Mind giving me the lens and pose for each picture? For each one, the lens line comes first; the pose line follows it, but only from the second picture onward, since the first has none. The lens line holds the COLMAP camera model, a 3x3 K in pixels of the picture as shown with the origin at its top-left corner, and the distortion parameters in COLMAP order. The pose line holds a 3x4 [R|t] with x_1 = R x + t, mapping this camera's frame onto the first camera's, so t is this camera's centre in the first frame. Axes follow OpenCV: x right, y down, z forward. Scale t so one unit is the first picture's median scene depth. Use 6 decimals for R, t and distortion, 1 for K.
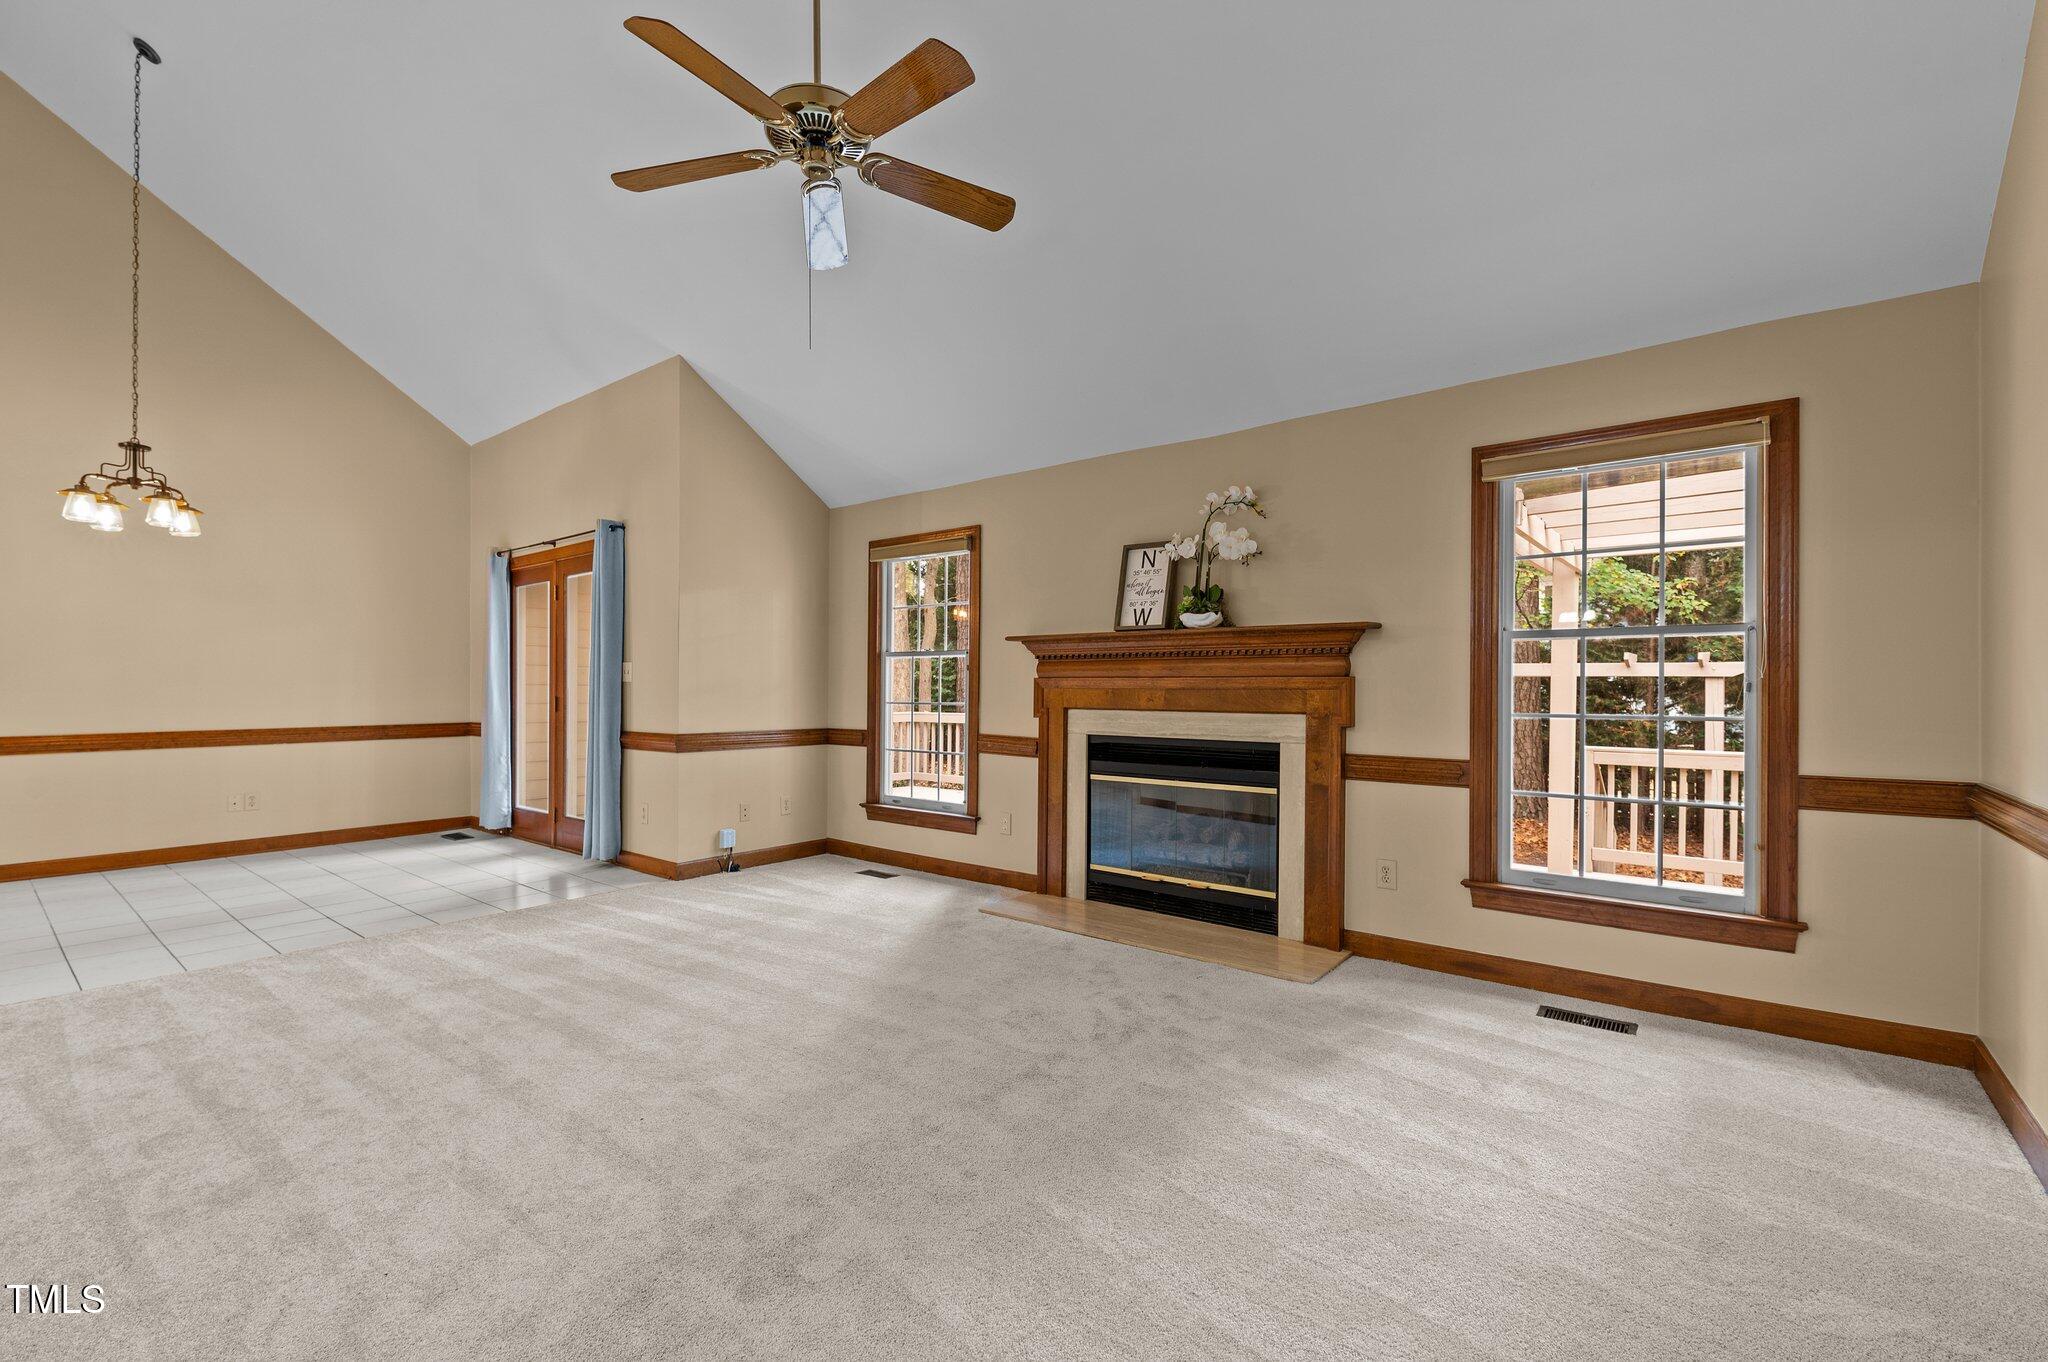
lens RADIAL K [[884.7, 0, 1032.3], [0, 884.7, 690.7], [0, 0, 1]] dist [-0.005141, -0.000530]
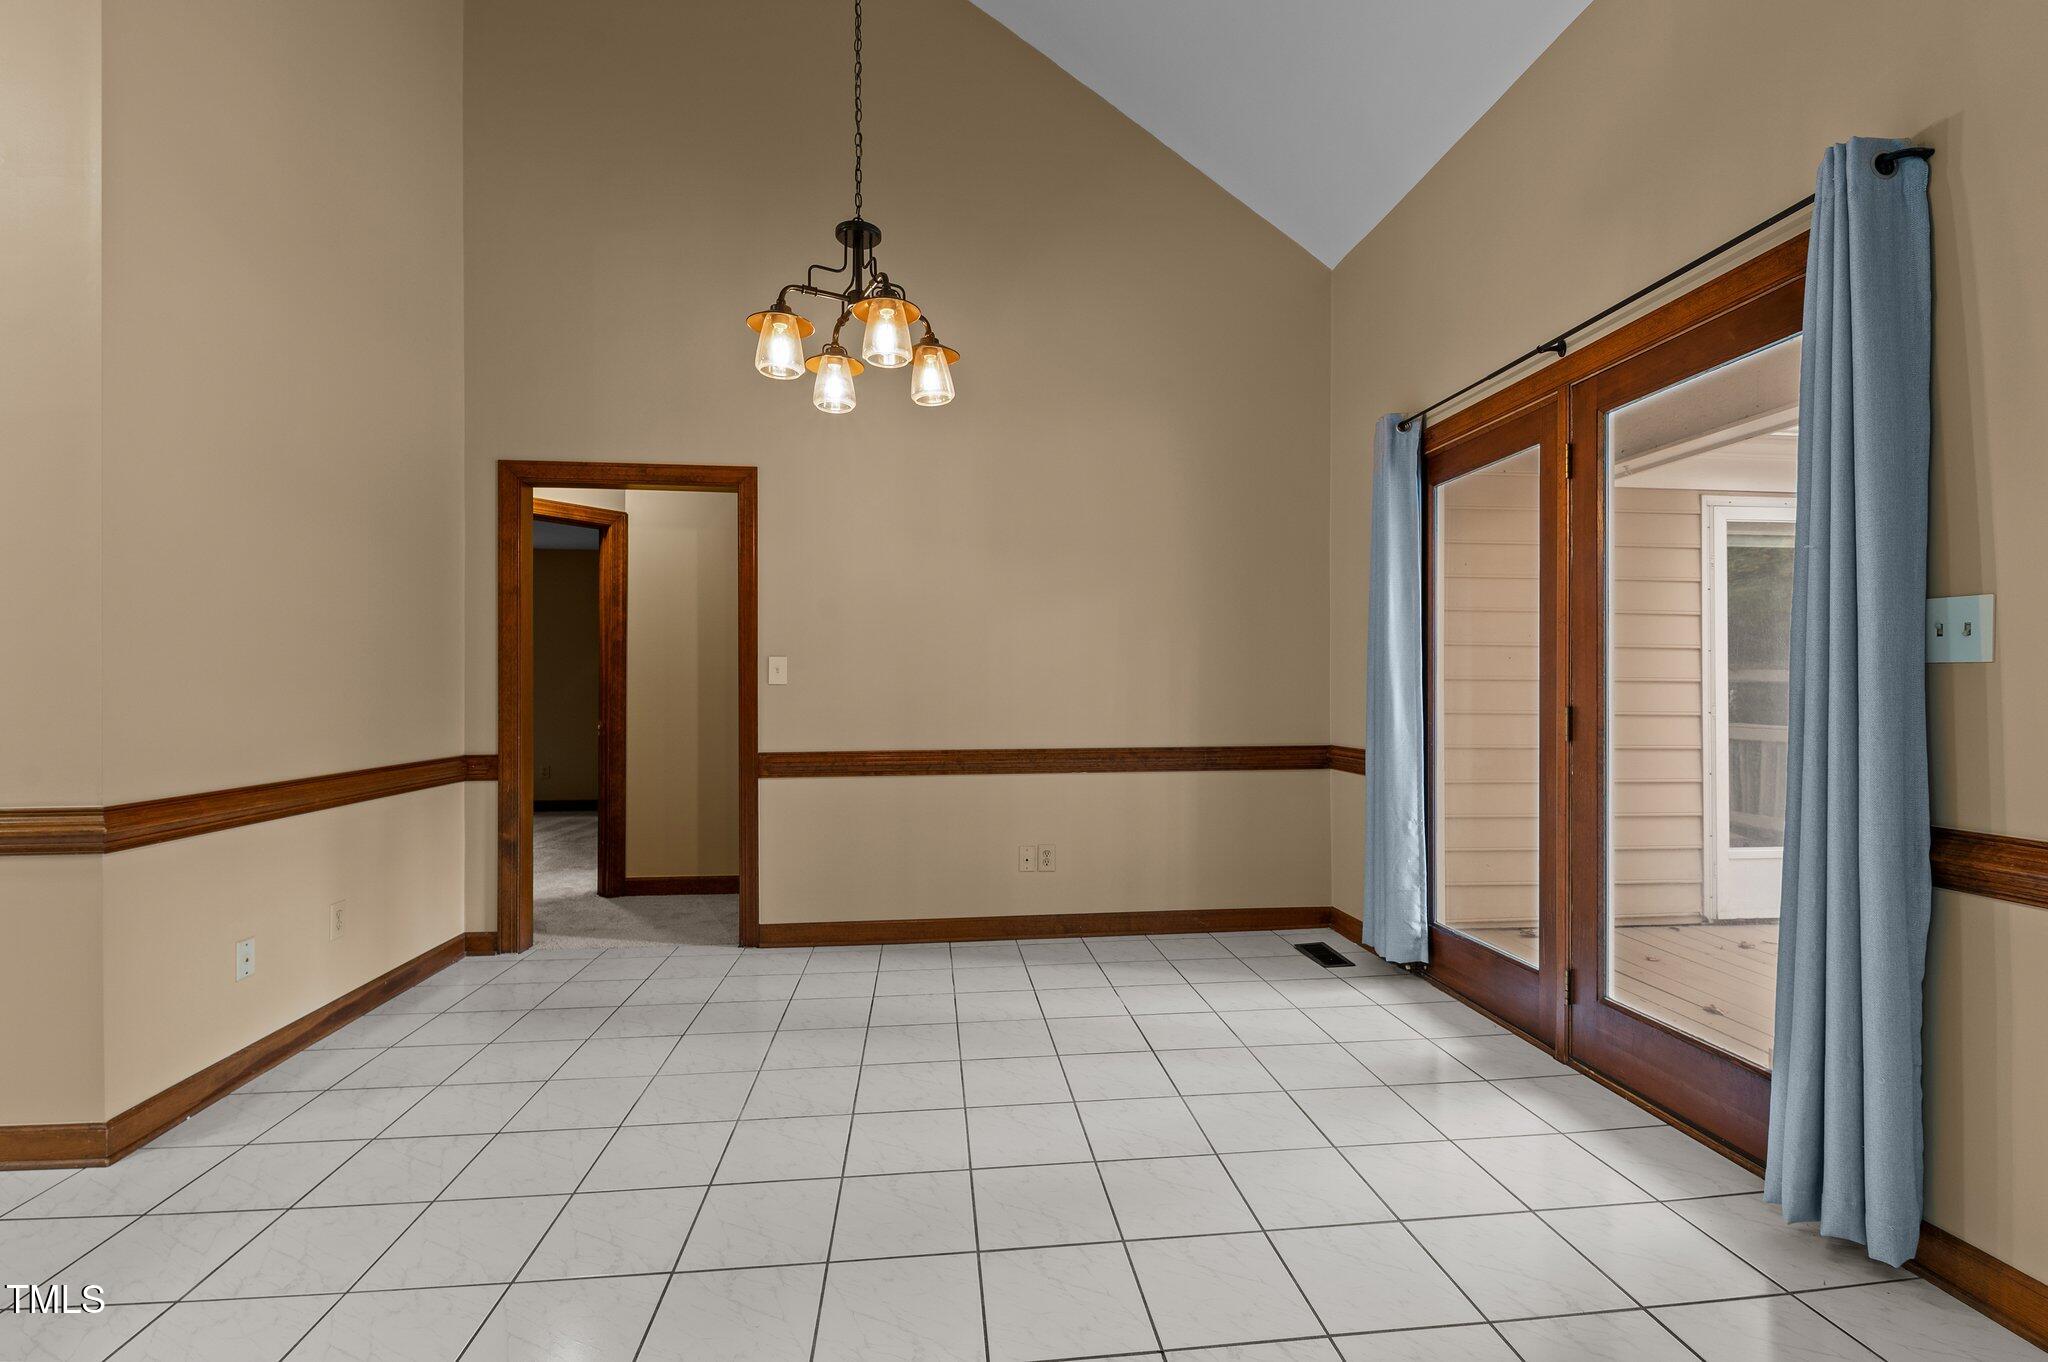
lens RADIAL K [[884.7, 0, 1026.0], [0, 884.7, 685.9], [0, 0, 1]] dist [-0.005141, -0.000530]
pose [[0.707860, -0.002990, -0.706347, -0.423831], [-0.000004, 0.999991, -0.004238, -0.000881], [0.706353, 0.003003, 0.707853, 0.514331]]
